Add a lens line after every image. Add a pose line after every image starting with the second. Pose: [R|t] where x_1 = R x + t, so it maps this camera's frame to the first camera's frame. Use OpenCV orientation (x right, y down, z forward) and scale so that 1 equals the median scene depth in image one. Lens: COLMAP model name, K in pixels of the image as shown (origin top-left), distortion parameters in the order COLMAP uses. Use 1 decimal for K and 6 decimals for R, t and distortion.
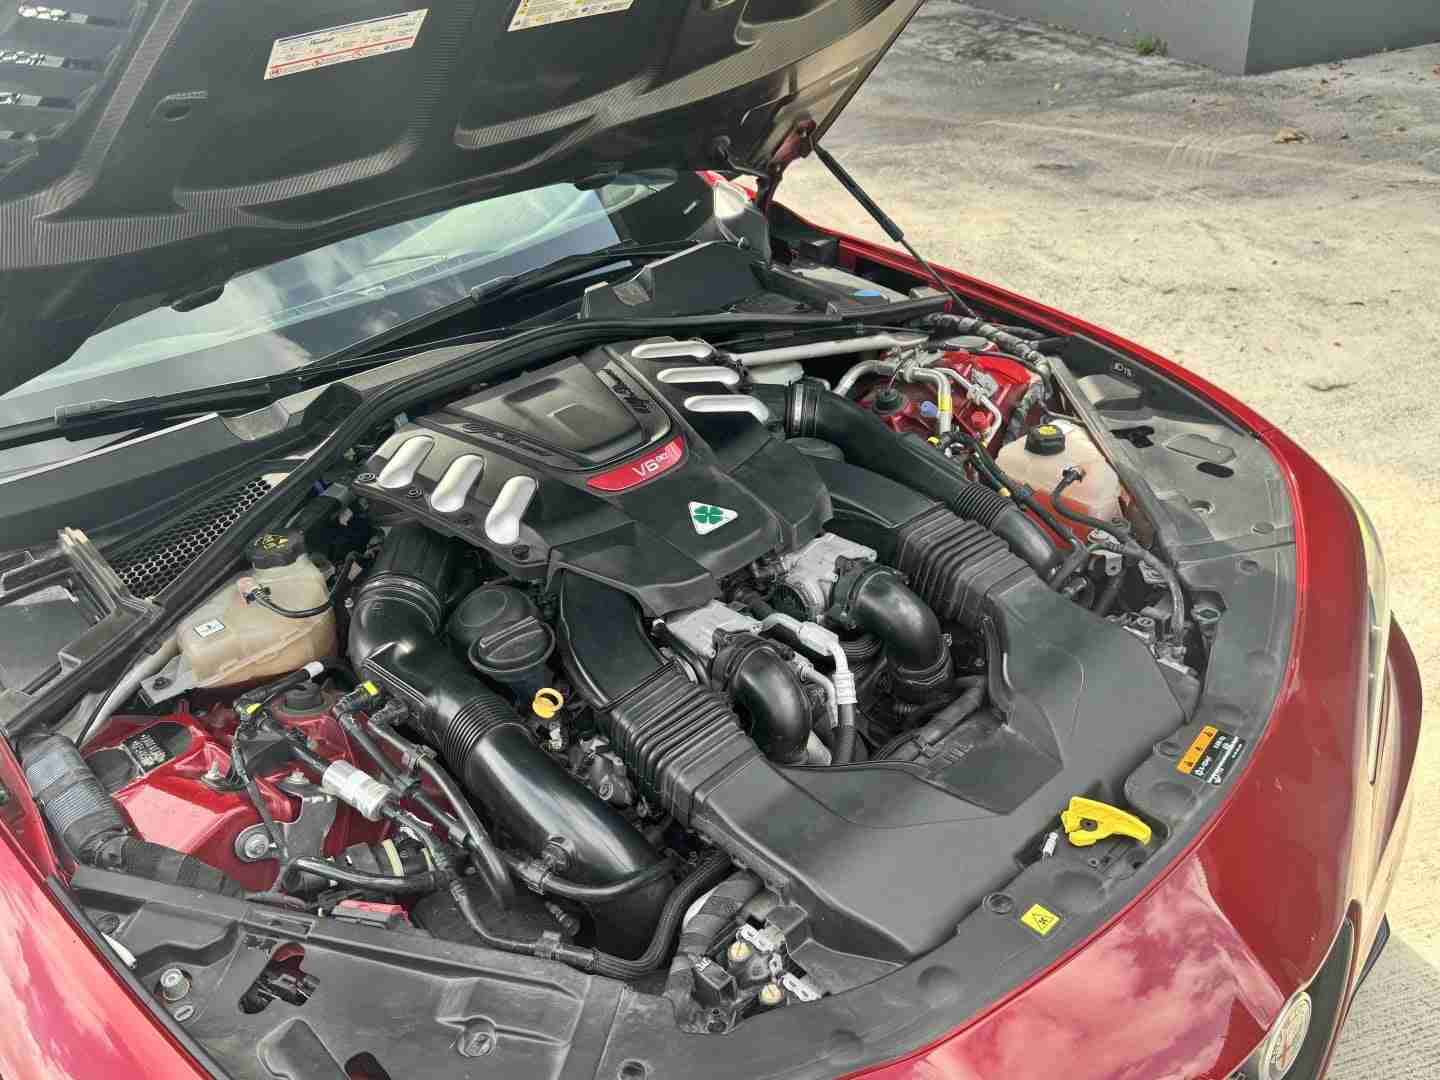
lens RADIAL K [[1202.0, 0, 720.0], [0, 1202.0, 540.0], [0, 0, 1]] dist [0.067514, -0.118799]
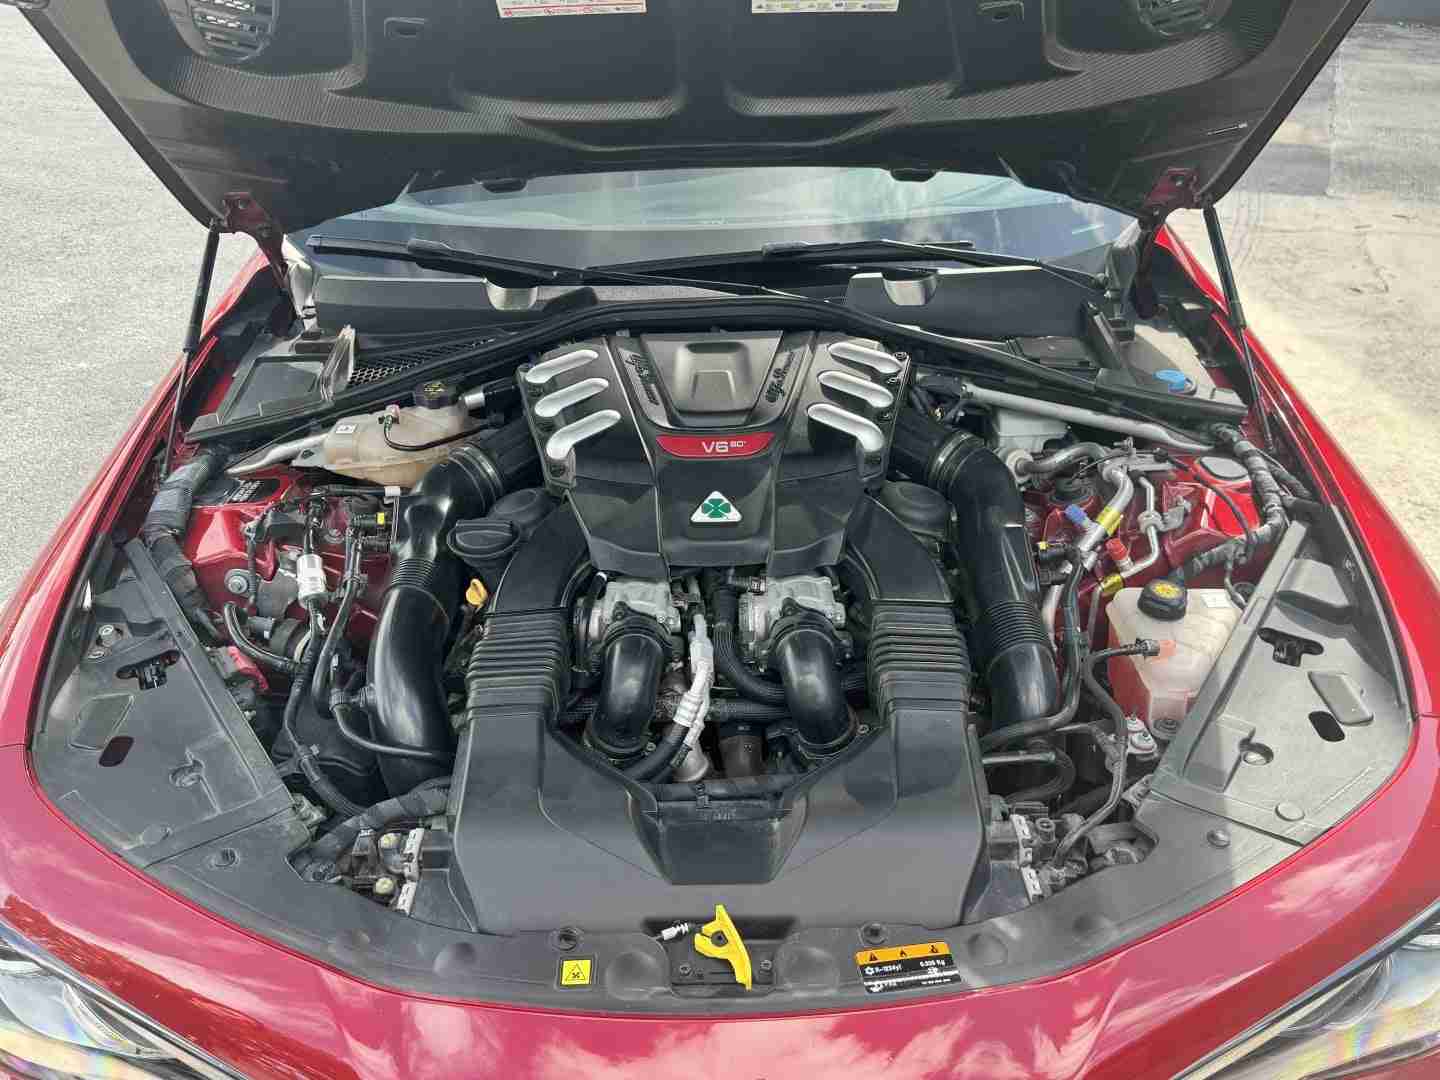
lens RADIAL K [[1179.3, 0, 720.0], [0, 1179.3, 540.0], [0, 0, 1]] dist [0.149170, -0.315725]
pose [[0.742740, 0.410386, -0.529075, 0.510576], [-0.376596, 0.909372, 0.176686, -0.166874], [0.553636, 0.068016, 0.829977, 0.143218]]
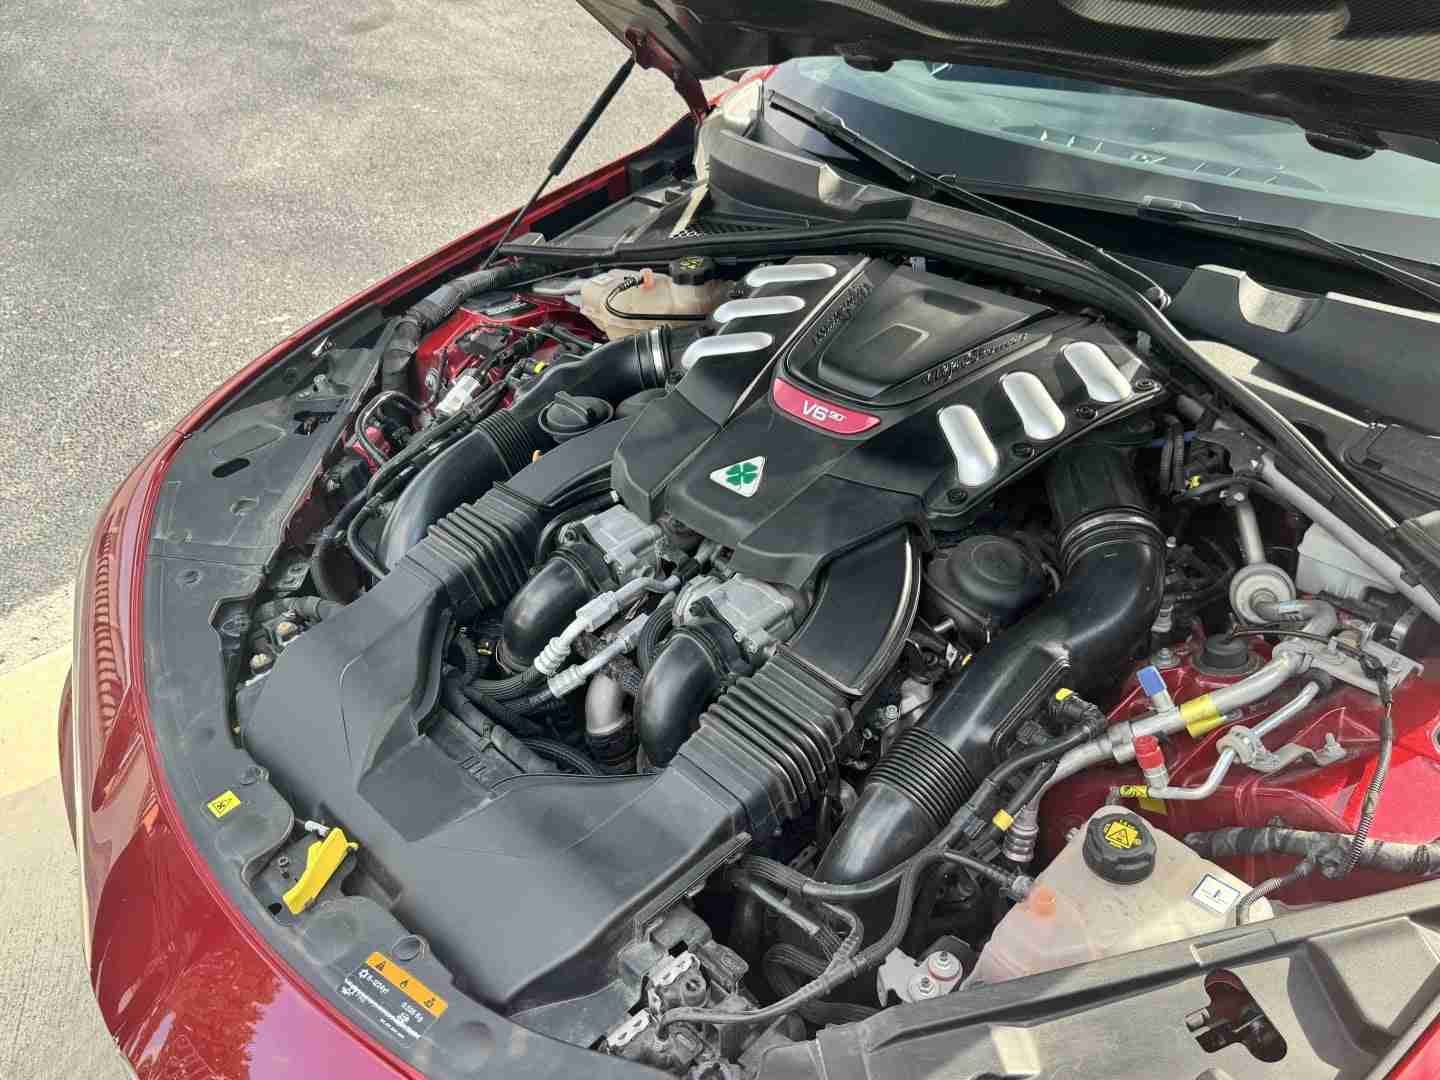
lens RADIAL K [[1192.3, 0, 723.6], [0, 1192.3, 556.7], [0, 0, 1]] dist [0.113518, -0.220235]
pose [[0.031705, 0.651458, -0.758022, 0.654235], [-0.451476, 0.685958, 0.570641, -0.446233], [0.891720, 0.324137, 0.315866, 0.681960]]
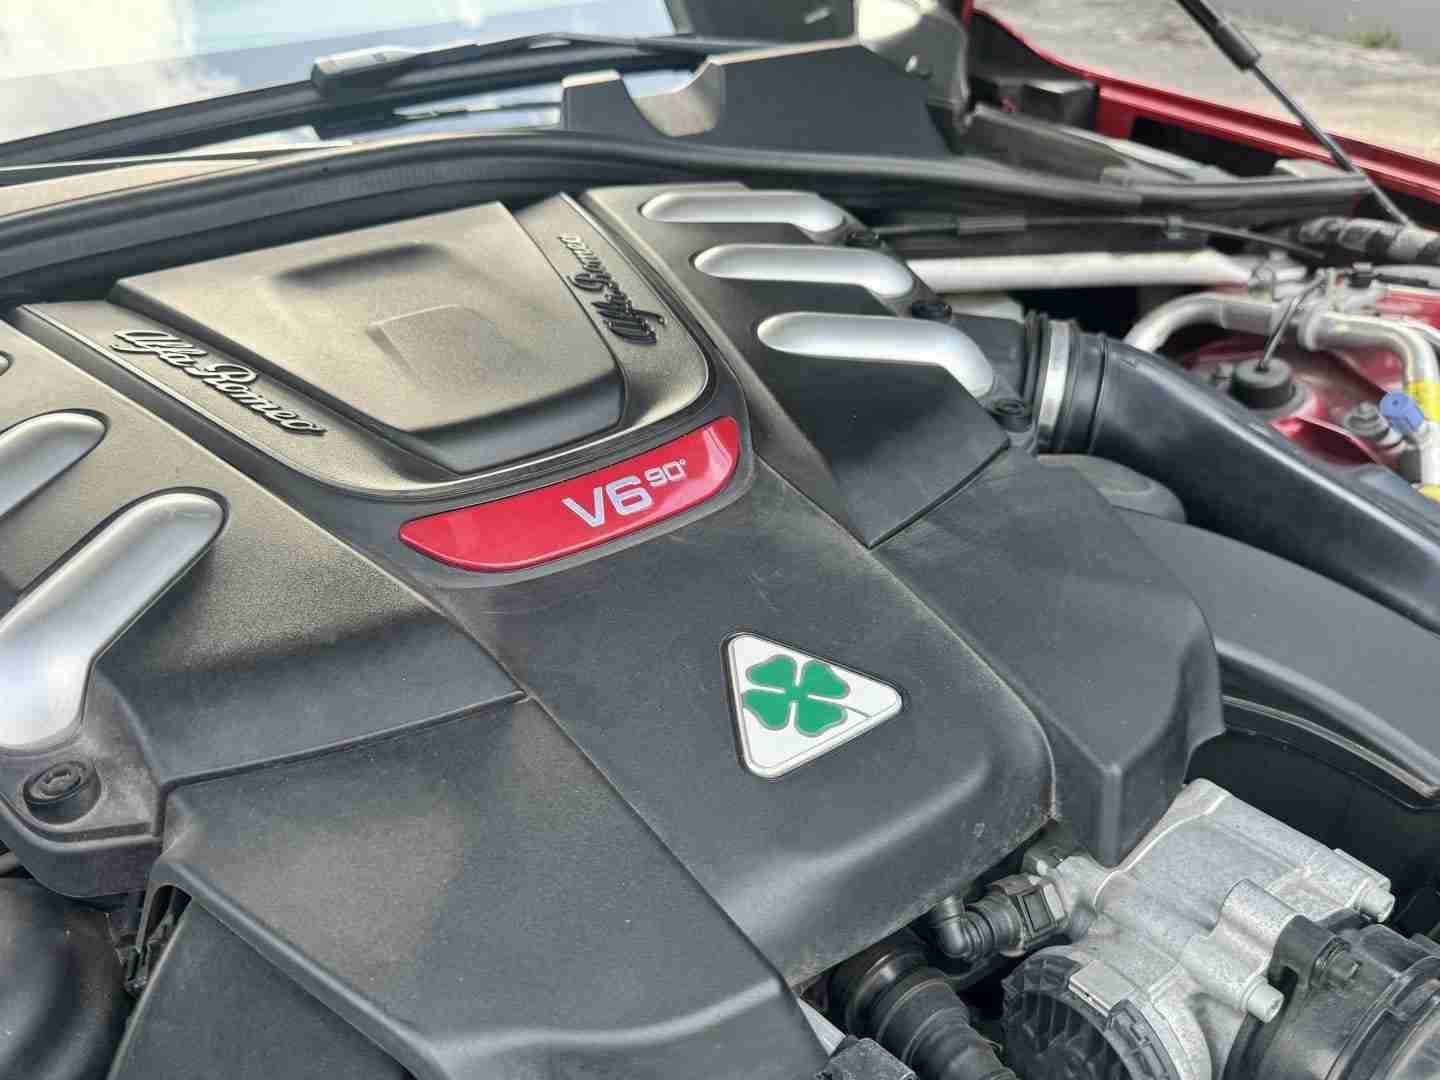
lens RADIAL K [[1202.0, 0, 720.0], [0, 1202.0, 540.0], [0, 0, 1]] dist [0.067514, -0.118799]
pose [[0.993053, 0.090891, -0.074734, -0.008944], [-0.092193, 0.995641, -0.014157, -0.047690], [0.073121, 0.020949, 0.997103, 0.675442]]
